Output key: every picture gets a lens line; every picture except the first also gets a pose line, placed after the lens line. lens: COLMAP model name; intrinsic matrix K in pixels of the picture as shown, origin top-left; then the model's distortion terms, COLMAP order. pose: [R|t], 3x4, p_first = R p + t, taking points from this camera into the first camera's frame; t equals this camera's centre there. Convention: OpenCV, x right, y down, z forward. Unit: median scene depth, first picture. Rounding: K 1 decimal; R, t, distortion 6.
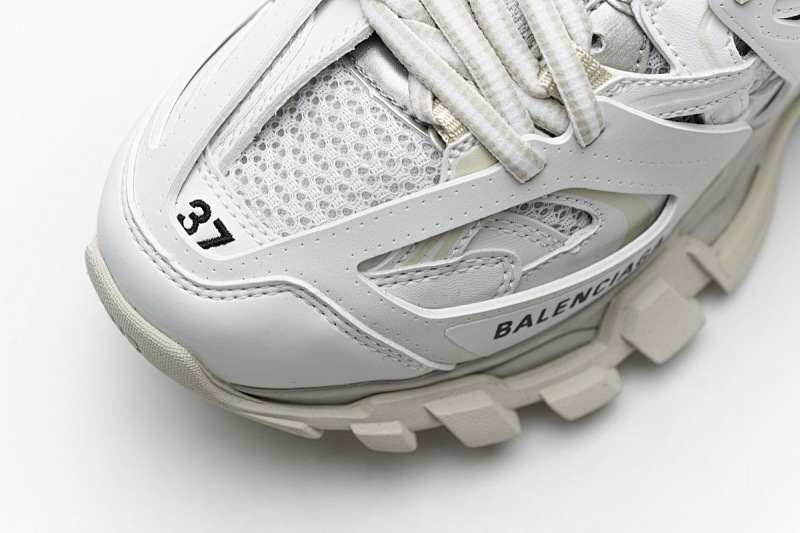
lens RADIAL K [[1580.1, 0, 398.4], [0, 1580.1, 272.8], [0, 0, 1]] dist [0.006985, 0.000000]
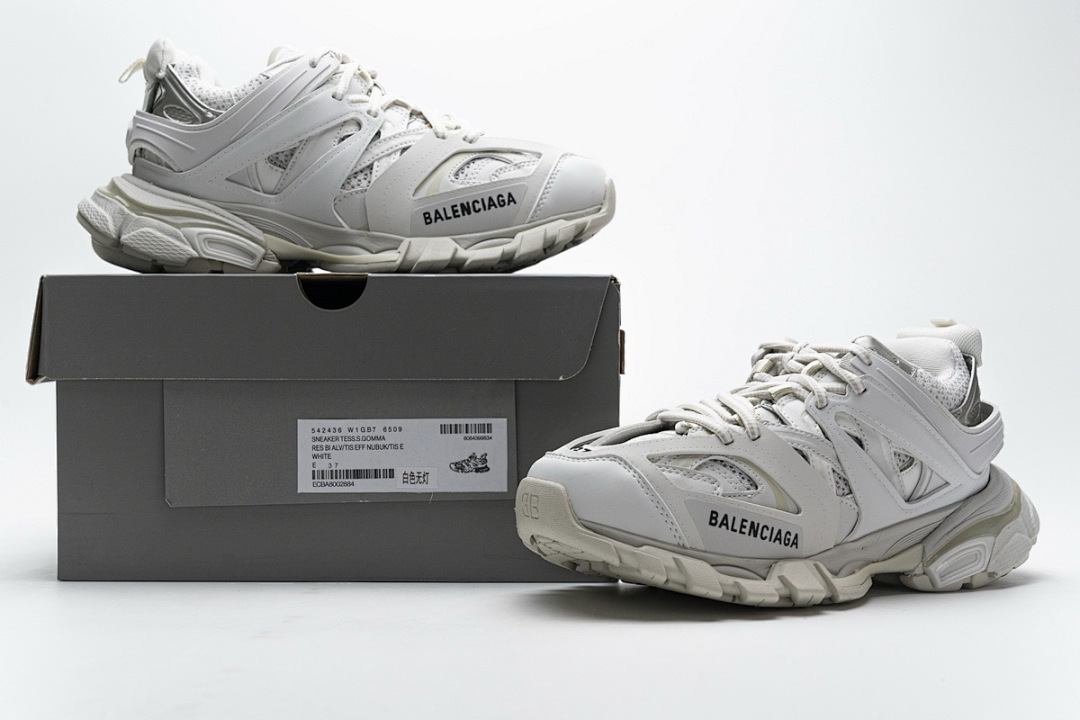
lens RADIAL K [[1660.3, 0, 540.5], [0, 1660.3, 355.7], [0, 0, 1]] dist [-0.018206, 0.000000]
pose [[0.989256, 0.039422, -0.140776, 0.147170], [-0.145170, 0.378533, -0.914132, 2.068272], [0.017252, 0.924748, 0.380189, -0.016239]]
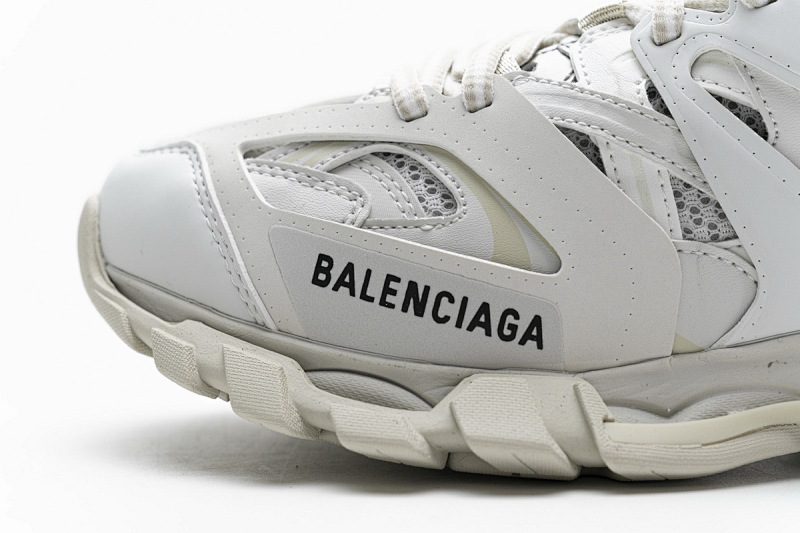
lens RADIAL K [[1580.1, 0, 392.9], [0, 1580.1, 270.1], [0, 0, 1]] dist [0.006985, 0.000000]
pose [[0.725860, 0.069682, -0.684304, 0.798027], [-0.646604, 0.408416, -0.644282, 0.663585], [0.234586, 0.910132, 0.341509, 0.722468]]
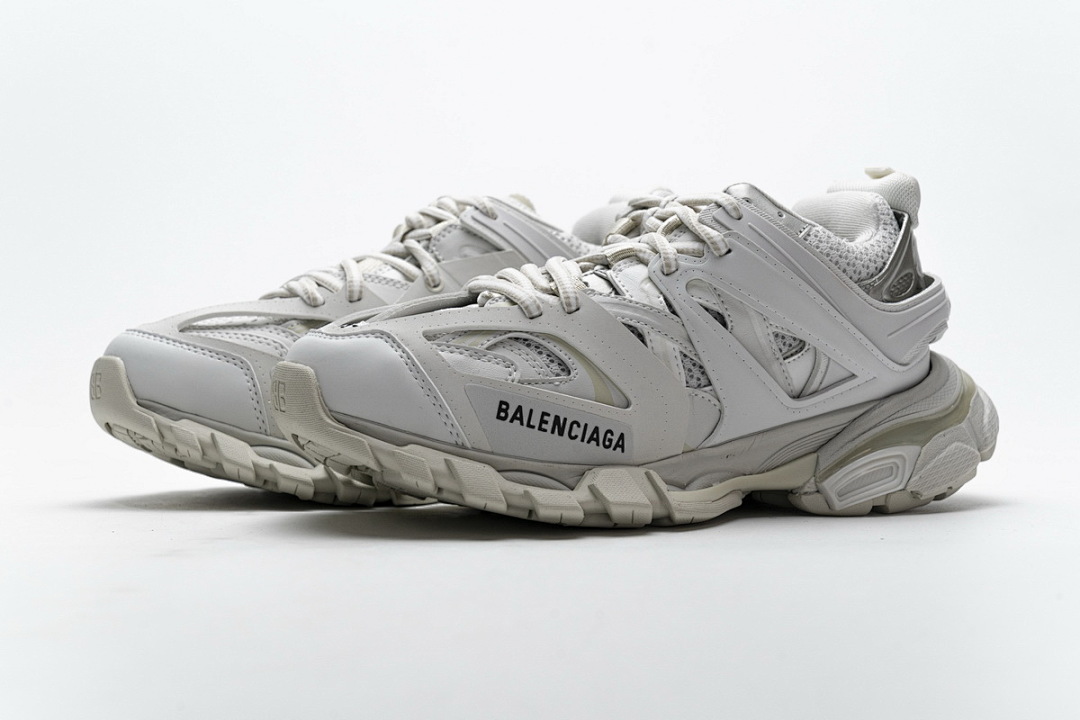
lens RADIAL K [[2041.7, 0, 539.7], [0, 2041.7, 355.2], [0, 0, 1]] dist [-0.002110, 0.000000]
pose [[0.969258, 0.041025, -0.242603, 0.634355], [-0.238340, 0.401400, -0.884348, 1.931398], [0.061101, 0.914984, 0.398838, 0.138582]]
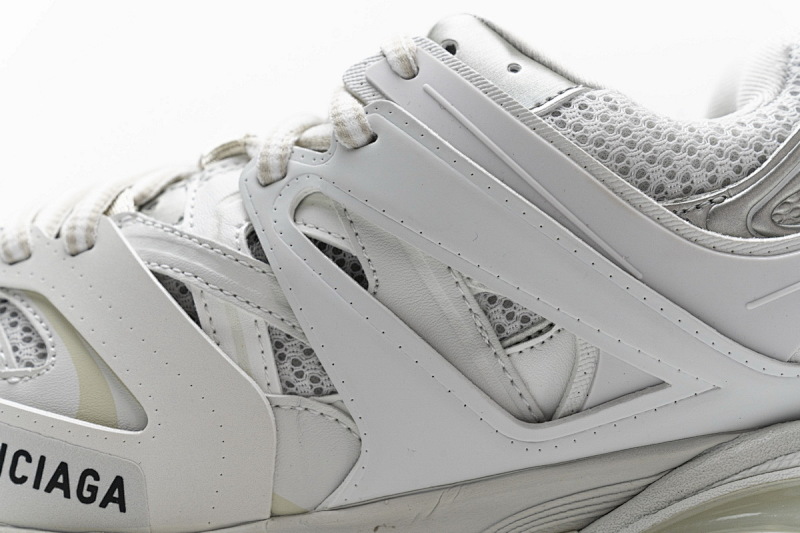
lens RADIAL K [[1580.1, 0, 405.4], [0, 1580.1, 260.6], [0, 0, 1]] dist [0.006985, 0.000000]
pose [[0.696352, 0.039322, -0.716622, 0.966395], [-0.673894, 0.379324, -0.634019, 0.404365], [0.246901, 0.924428, 0.290643, 0.762684]]
